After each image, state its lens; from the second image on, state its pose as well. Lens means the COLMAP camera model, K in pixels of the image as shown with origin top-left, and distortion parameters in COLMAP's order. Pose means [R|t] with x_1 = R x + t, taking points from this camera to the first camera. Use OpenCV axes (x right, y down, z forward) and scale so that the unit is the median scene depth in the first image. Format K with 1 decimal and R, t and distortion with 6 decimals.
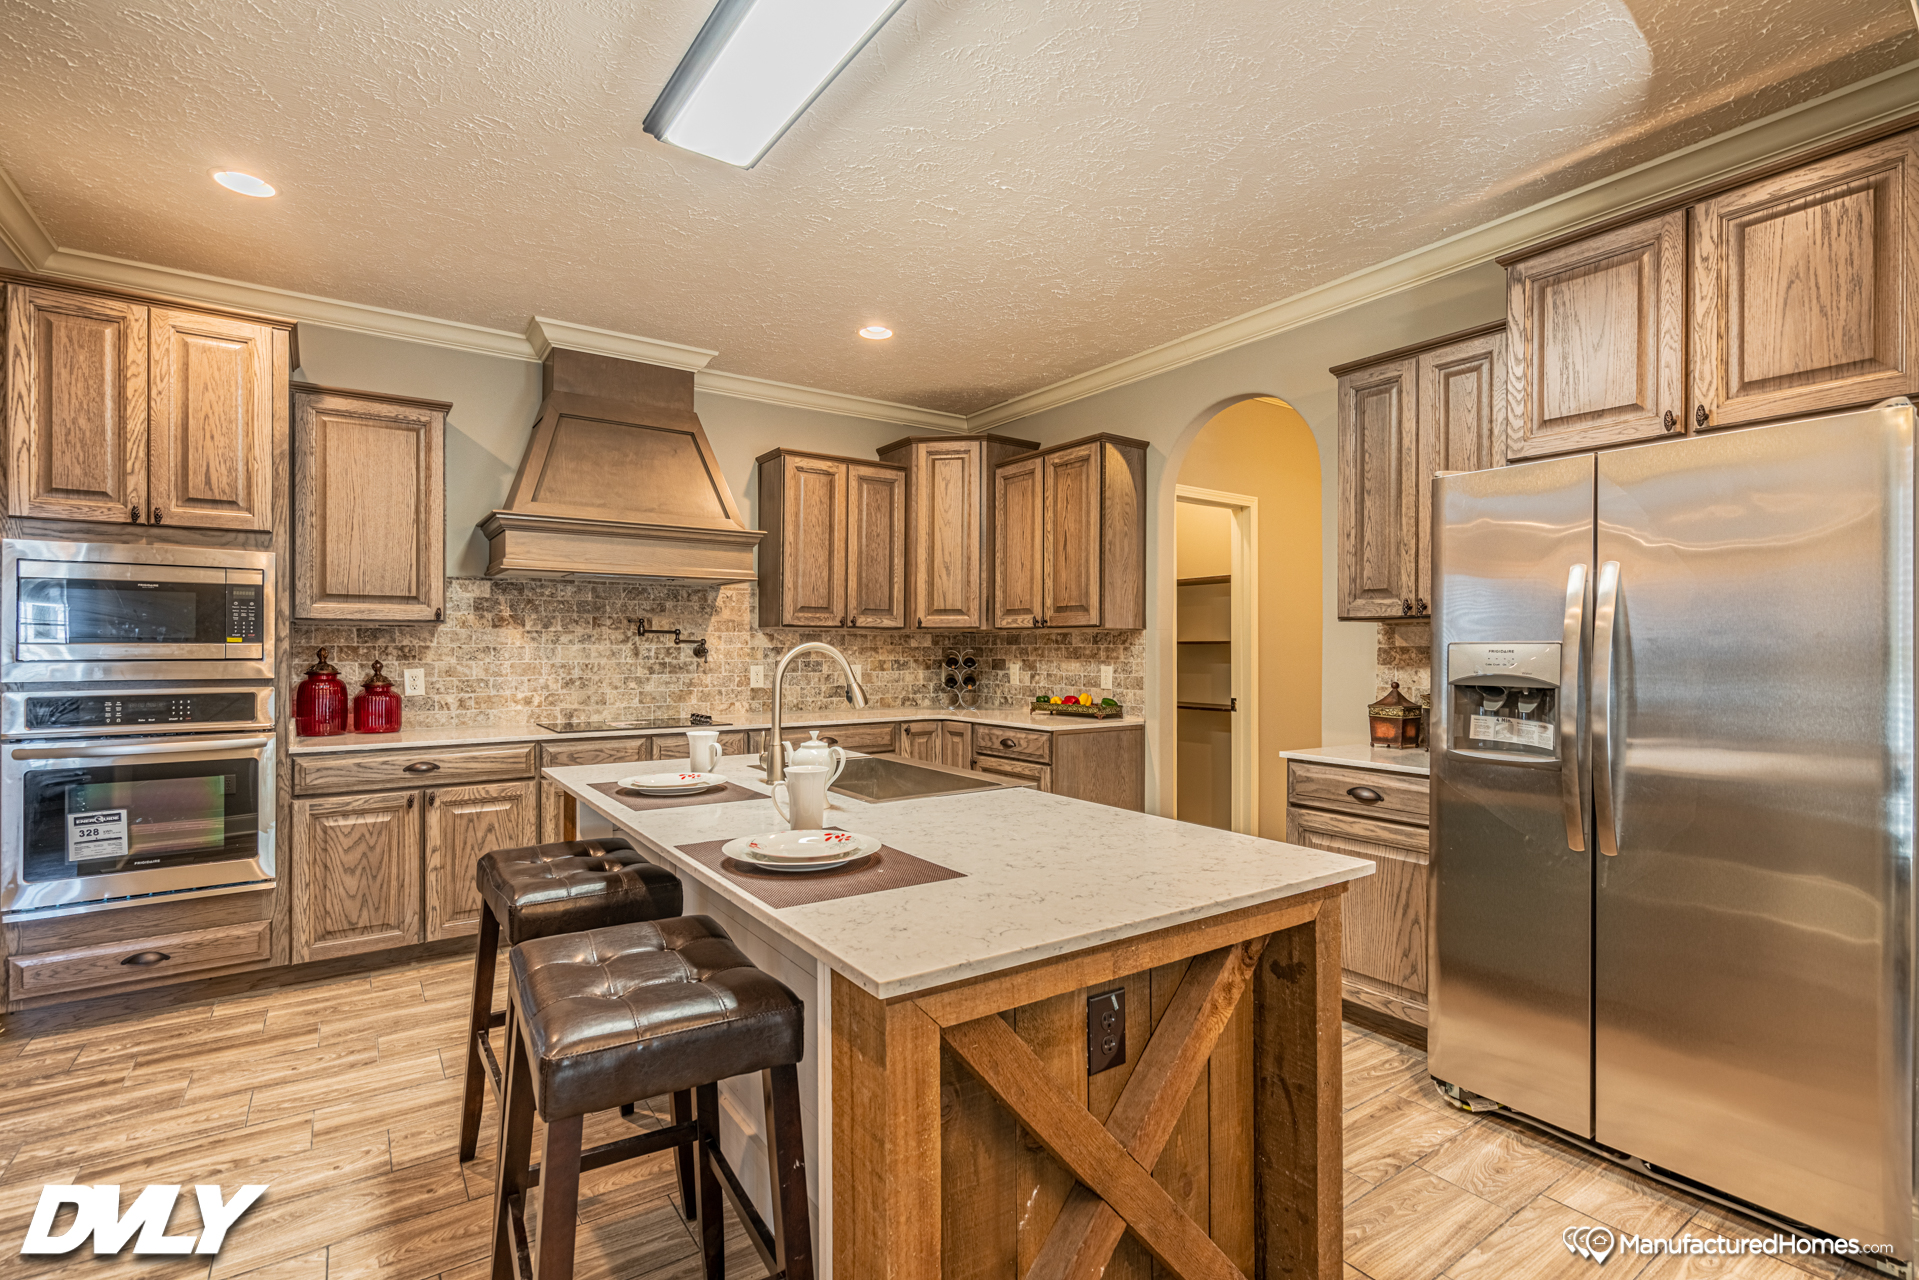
lens RADIAL K [[881.8, 0, 958.4], [0, 881.8, 644.6], [0, 0, 1]] dist [0.004575, 0.004830]
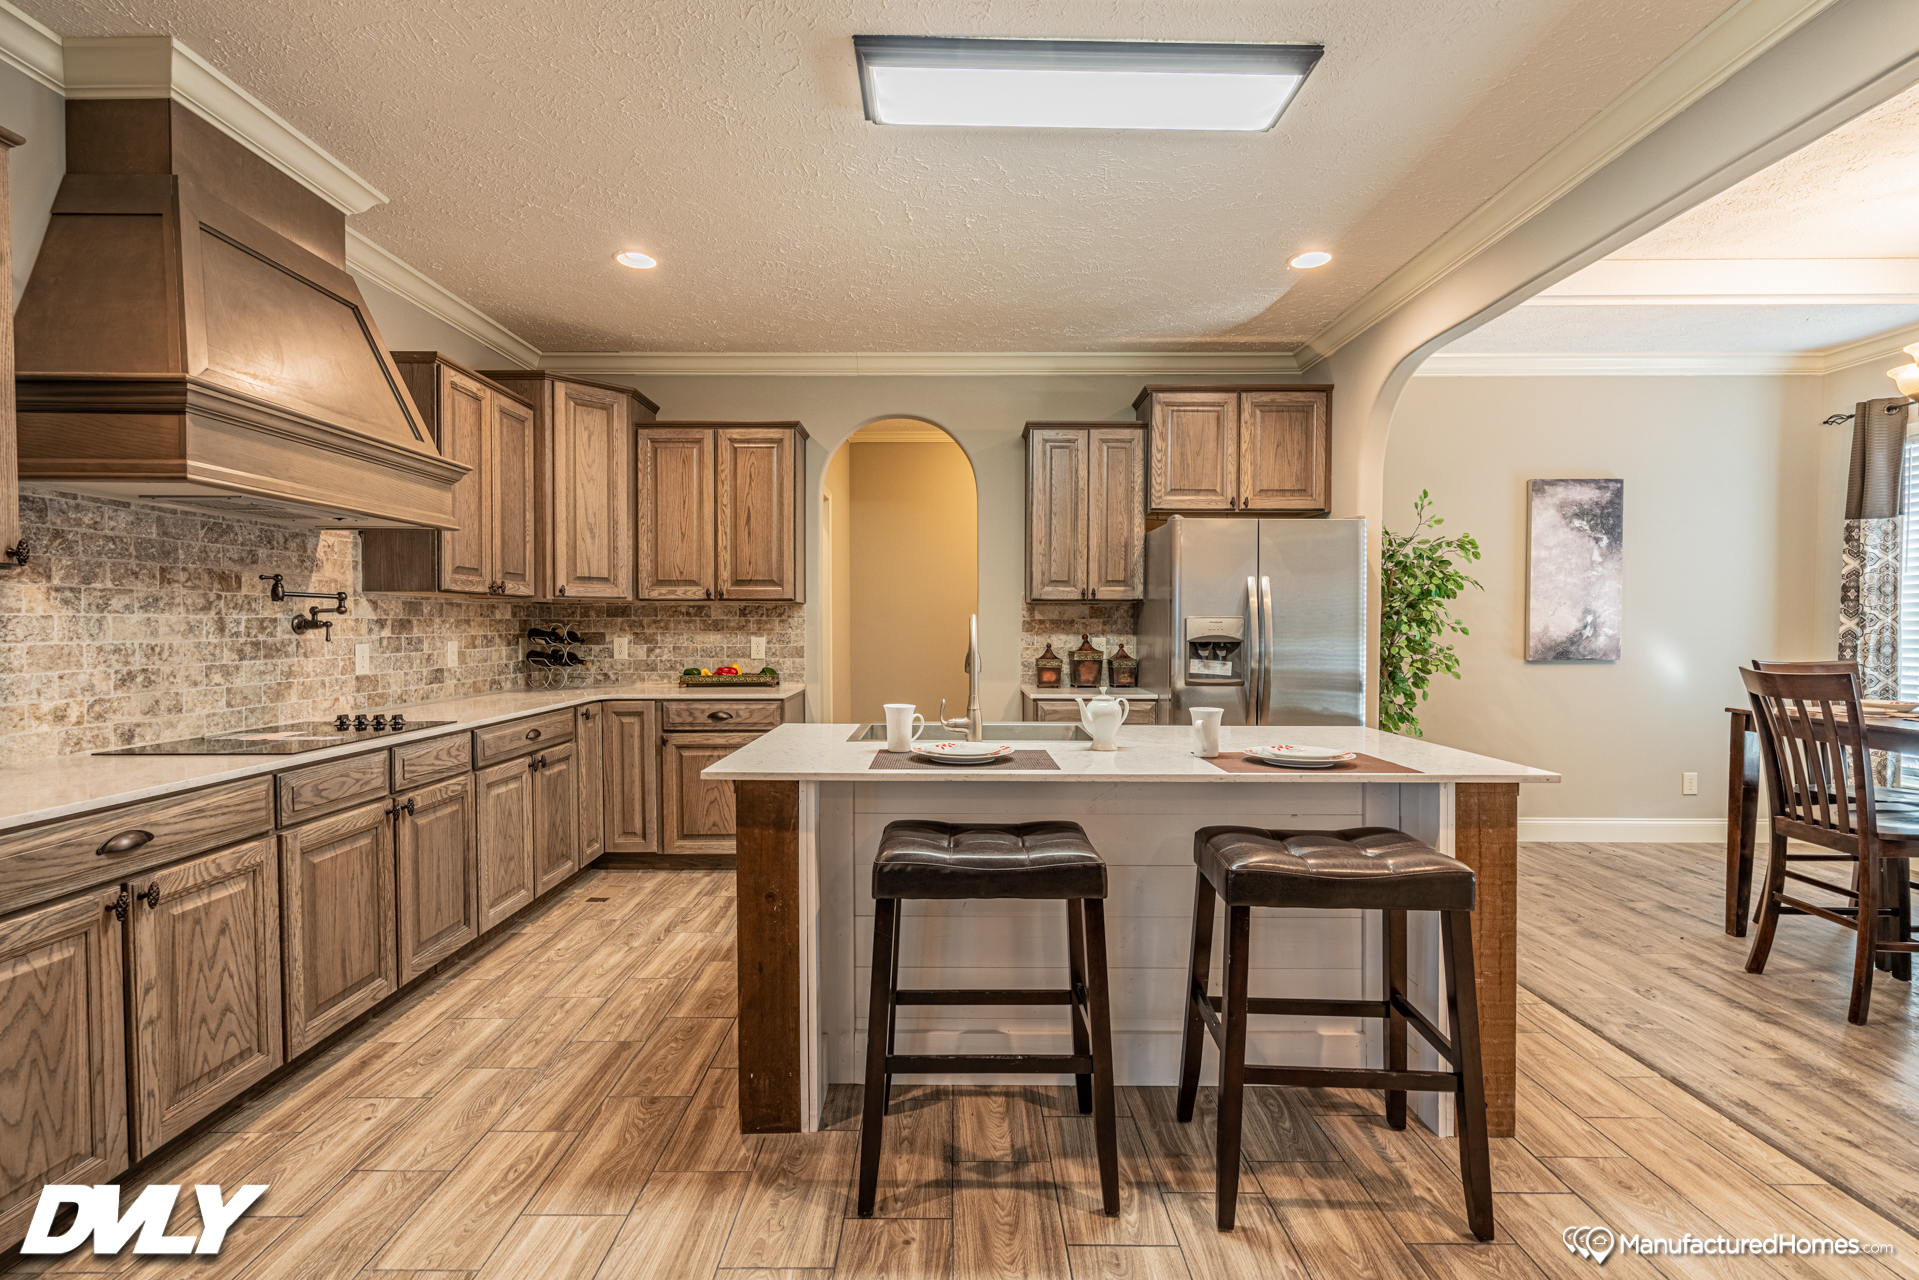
lens RADIAL K [[853.6, 0, 944.7], [0, 853.6, 646.5], [0, 0, 1]] dist [-0.000616, 0.000761]
pose [[0.577991, -0.023422, 0.815707, -0.707874], [-0.003031, 0.999520, 0.030848, 0.003770], [-0.816037, -0.020302, 0.577642, 0.289353]]
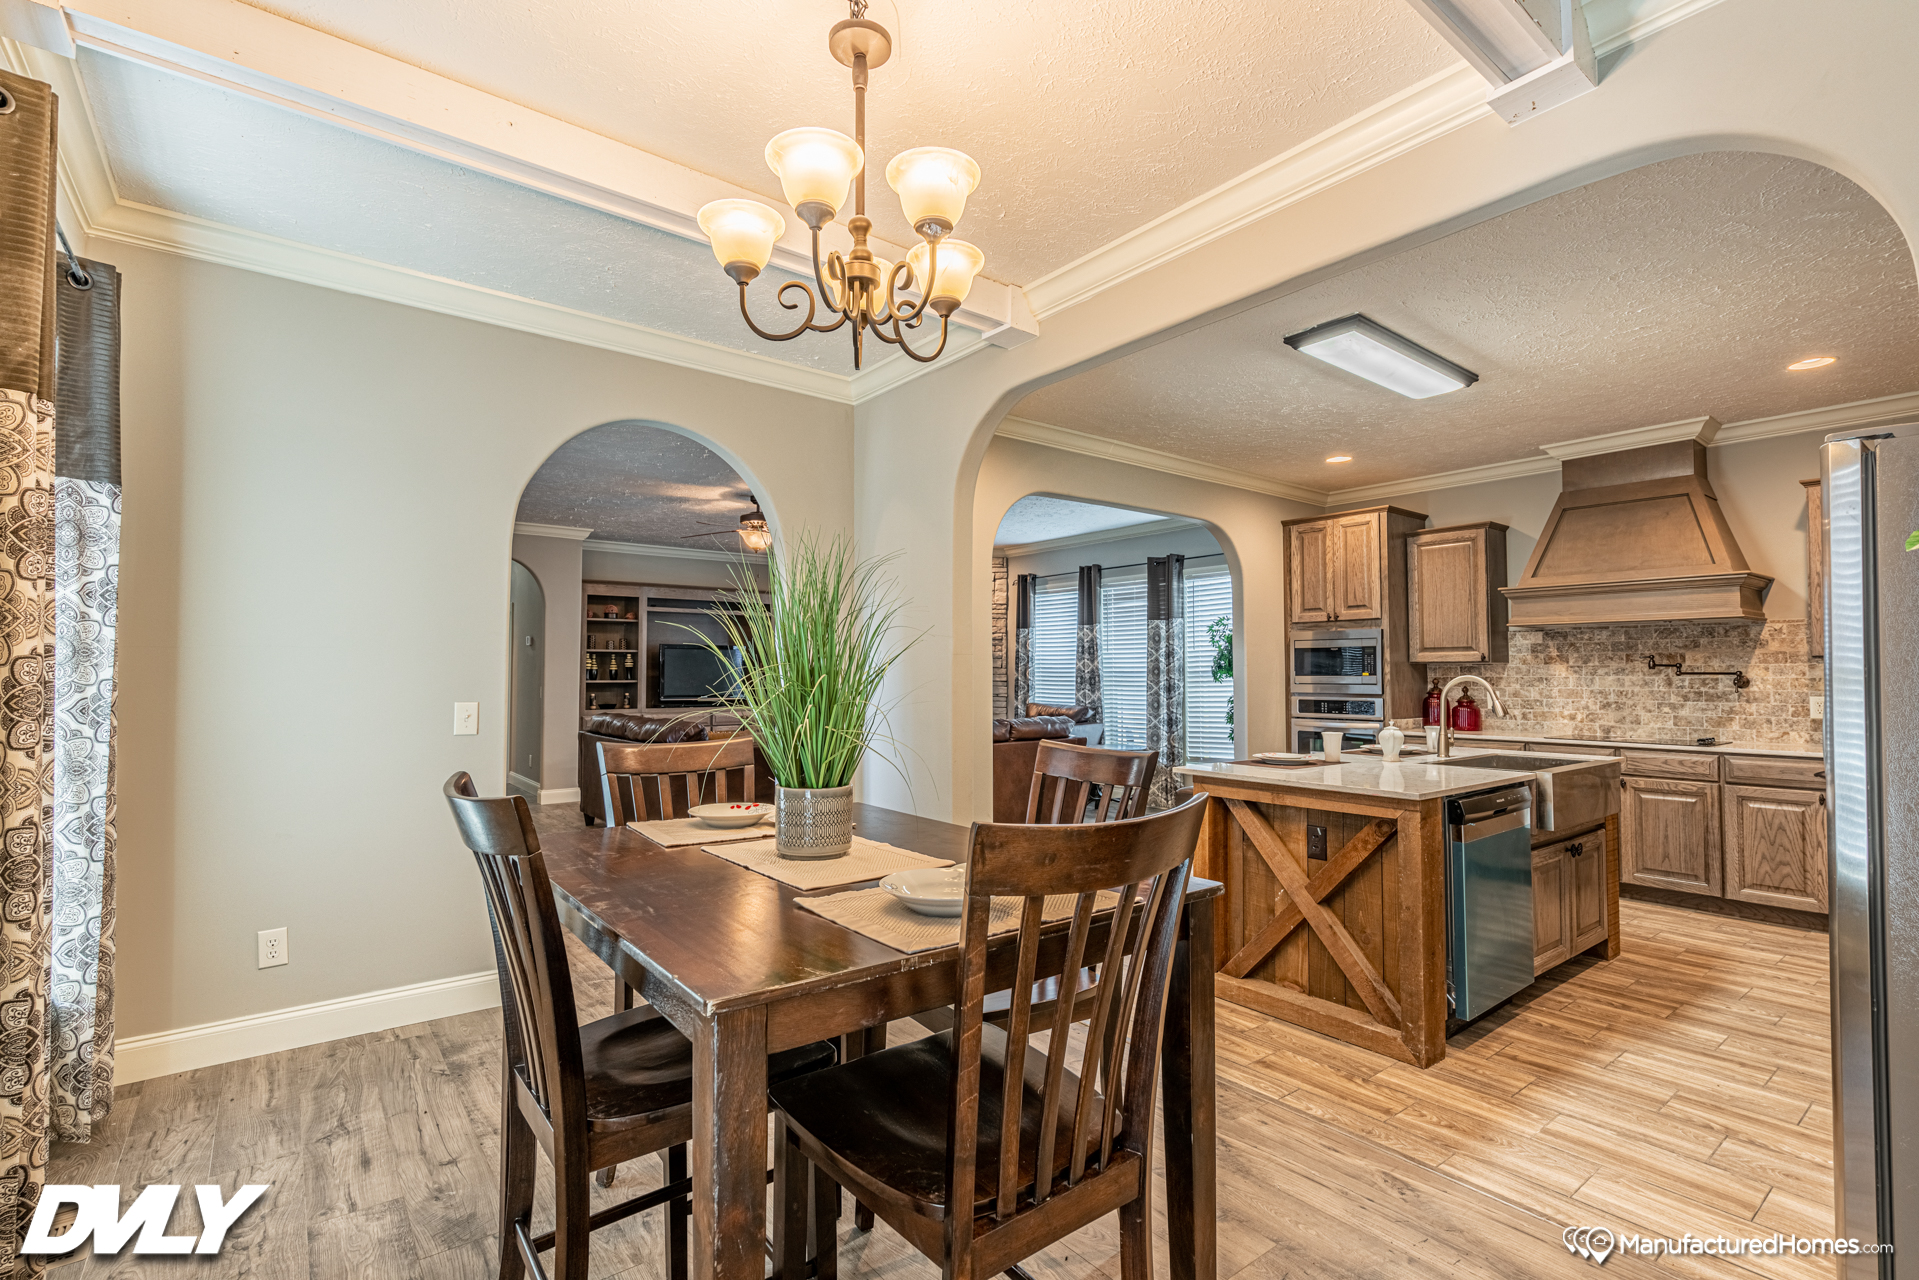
lens RADIAL K [[887.2, 0, 937.1], [0, 887.2, 649.6], [0, 0, 1]] dist [0.001715, 0.000525]
pose [[0.036995, -0.028798, -0.998900, 0.997020], [0.003559, 0.999582, -0.028686, -0.005662], [0.999309, -0.002494, 0.037082, -0.035007]]
